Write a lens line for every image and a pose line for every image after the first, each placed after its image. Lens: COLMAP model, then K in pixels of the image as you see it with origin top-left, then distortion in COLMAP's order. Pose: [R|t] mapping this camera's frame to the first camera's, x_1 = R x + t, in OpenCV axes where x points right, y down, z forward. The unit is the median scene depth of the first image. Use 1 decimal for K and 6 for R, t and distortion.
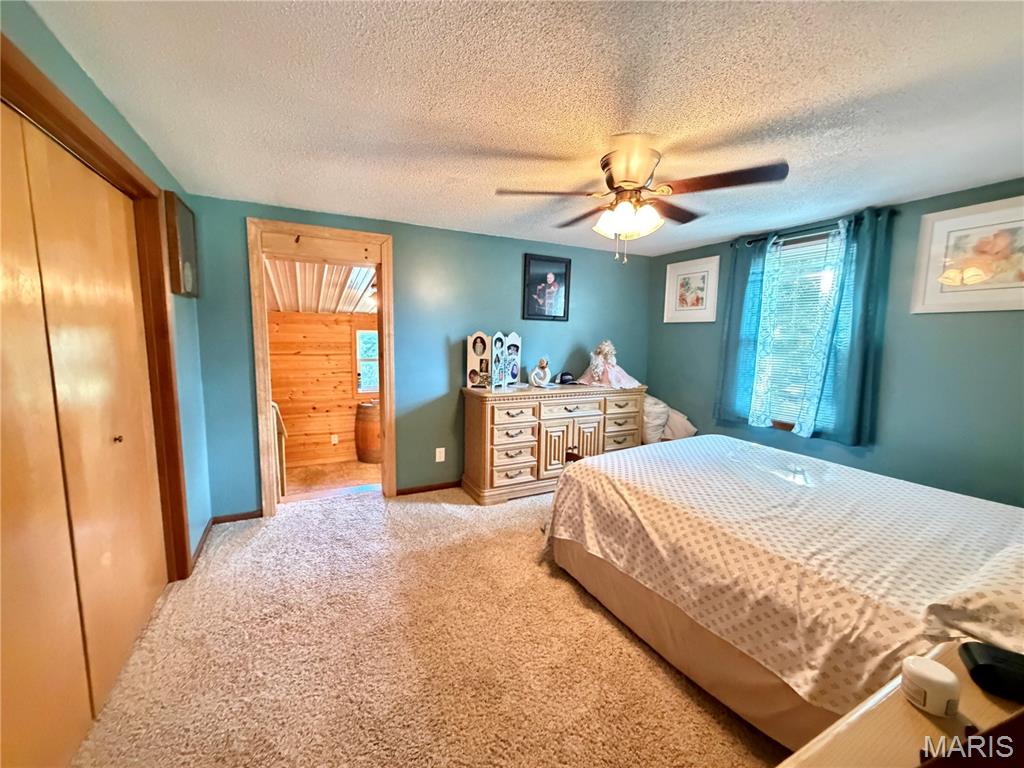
lens RADIAL K [[408.7, 0, 513.7], [0, 408.7, 385.2], [0, 0, 1]] dist [-0.002217, 0.000652]
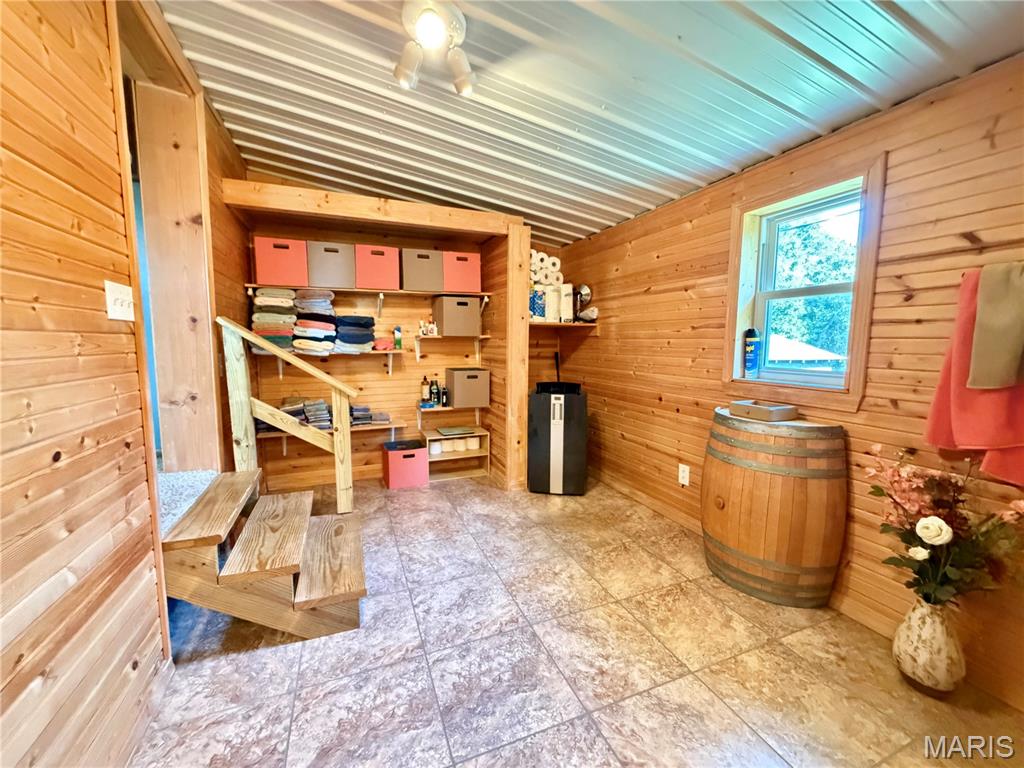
lens RADIAL K [[408.7, 0, 507.7], [0, 408.7, 384.1], [0, 0, 1]] dist [-0.002217, 0.000652]
pose [[-0.072727, 0.088898, -0.993382, 0.022413], [-0.128423, 0.986893, 0.097719, 0.013119], [0.989049, 0.134680, -0.060357, 0.821395]]
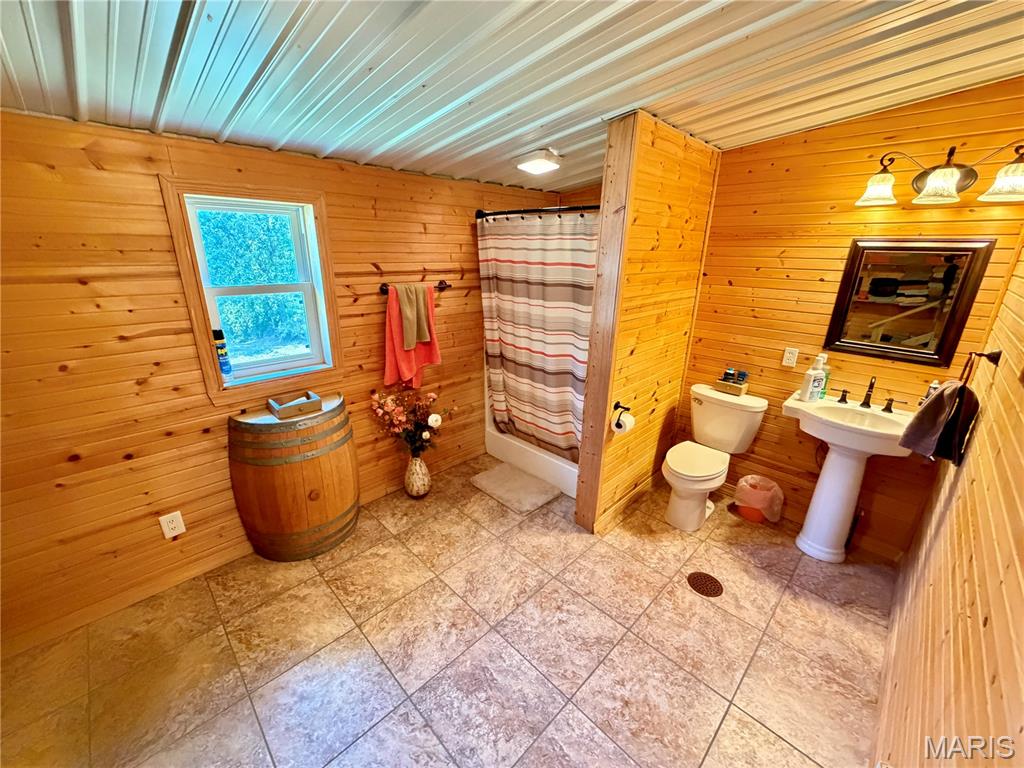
lens RADIAL K [[408.7, 0, 511.2], [0, 408.7, 384.1], [0, 0, 1]] dist [-0.002217, 0.000652]
pose [[0.946153, -0.105091, 0.306188, -0.257838], [0.042420, 0.977933, 0.204569, -0.046076], [-0.320929, -0.180565, 0.929732, 0.602653]]
